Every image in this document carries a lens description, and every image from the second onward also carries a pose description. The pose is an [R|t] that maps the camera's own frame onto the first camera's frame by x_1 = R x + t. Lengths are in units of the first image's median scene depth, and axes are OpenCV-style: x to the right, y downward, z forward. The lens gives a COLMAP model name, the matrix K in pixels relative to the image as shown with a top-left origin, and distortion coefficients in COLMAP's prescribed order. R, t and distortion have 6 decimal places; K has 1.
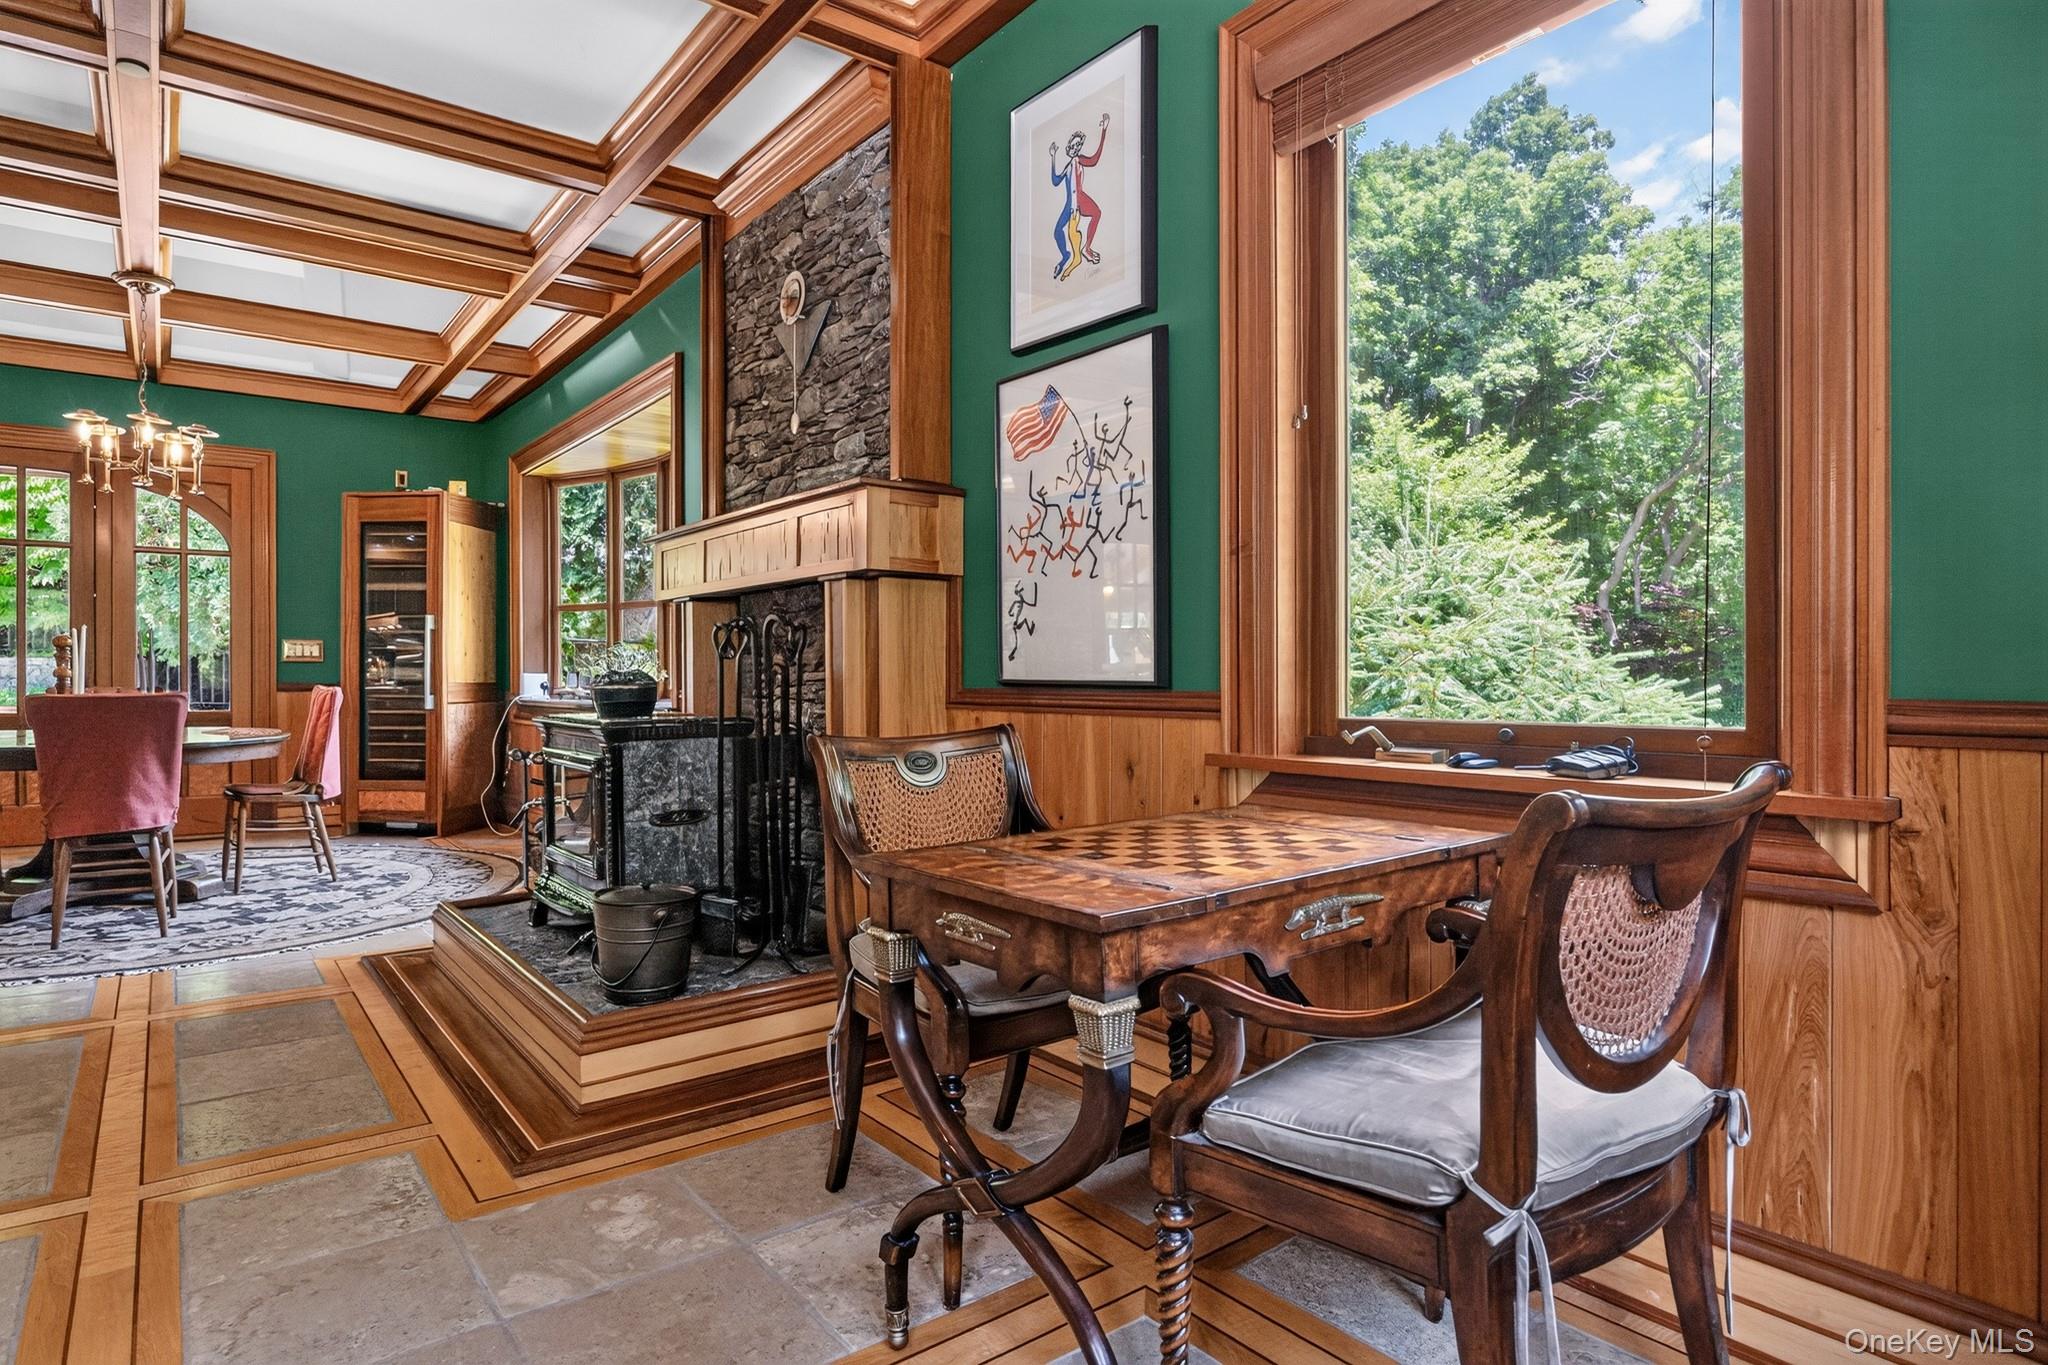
lens RADIAL K [[1113.6, 0, 1020.3], [0, 1113.6, 679.8], [0, 0, 1]] dist [-0.005744, -0.002947]
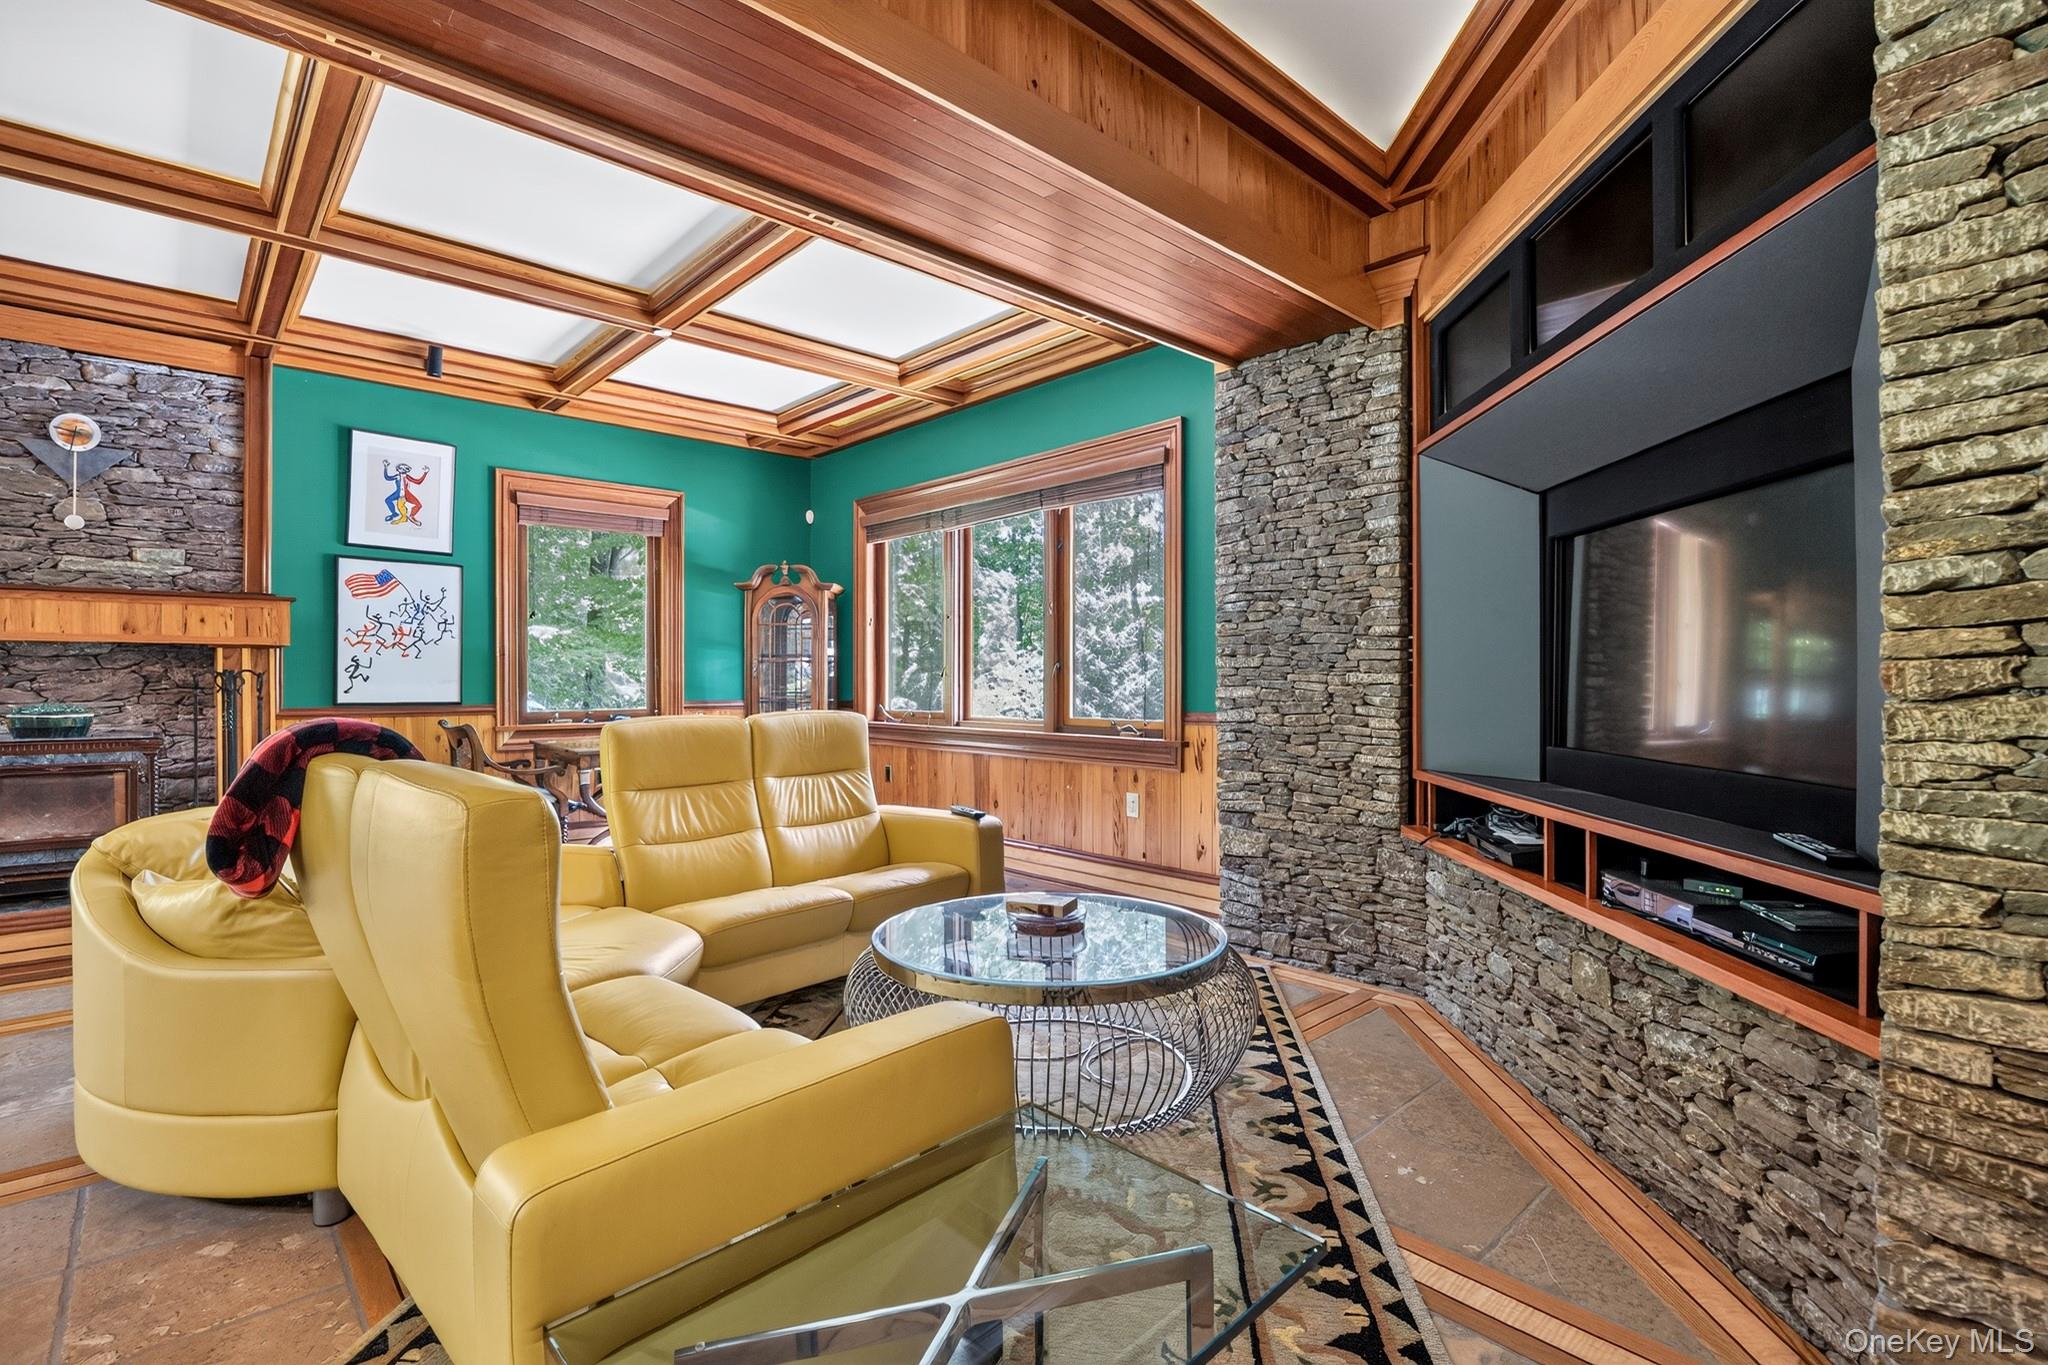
lens RADIAL K [[939.2, 0, 1016.6], [0, 939.2, 678.9], [0, 0, 1]] dist [-0.014061, 0.000972]
pose [[-0.086503, 0.000356, 0.996251, -1.955216], [0.002727, 0.999996, -0.000121, -0.043211], [-0.996248, 0.002707, -0.086504, -0.091760]]
